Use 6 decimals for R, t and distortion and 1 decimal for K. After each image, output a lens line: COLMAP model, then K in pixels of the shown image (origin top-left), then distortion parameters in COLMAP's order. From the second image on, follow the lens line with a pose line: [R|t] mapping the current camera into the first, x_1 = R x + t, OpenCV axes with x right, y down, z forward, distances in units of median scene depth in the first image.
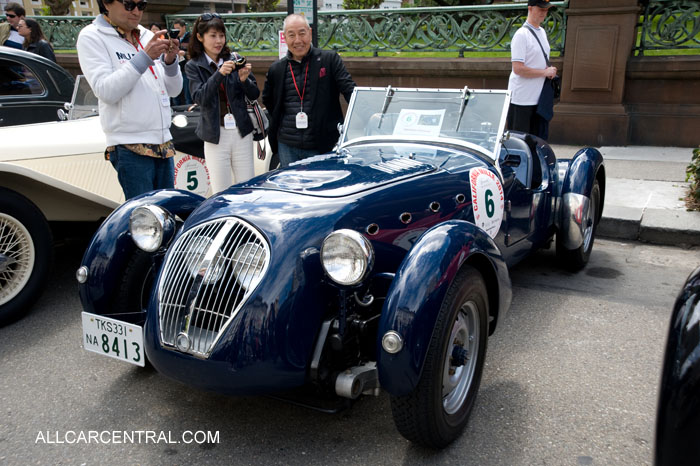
lens RADIAL K [[693.4, 0, 351.9], [0, 693.4, 236.8], [0, 0, 1]] dist [0.063334, 0.000000]
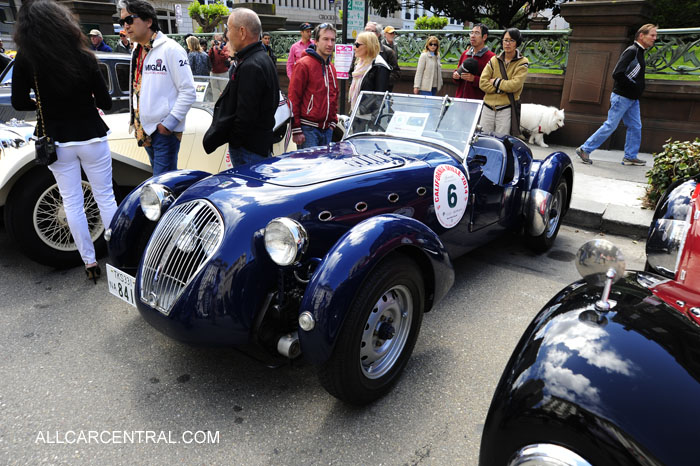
lens RADIAL K [[510.4, 0, 350.2], [0, 510.4, 238.9], [0, 0, 1]] dist [-0.077849, 0.034694]
pose [[0.989237, 0.075293, -0.125462, 0.133611], [-0.065317, 0.994505, 0.081813, -0.033317], [0.130933, -0.072737, 0.988719, 0.114466]]
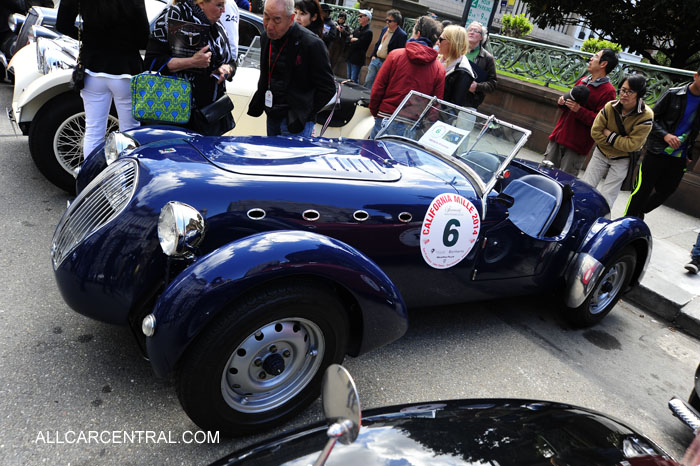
lens RADIAL K [[510.4, 0, 347.4], [0, 510.4, 235.0], [0, 0, 1]] dist [-0.077849, 0.034694]
pose [[0.876033, 0.345917, -0.336016, 0.296417], [-0.318760, 0.938201, 0.134801, -0.090321], [0.361880, -0.010982, 0.932160, 0.263511]]
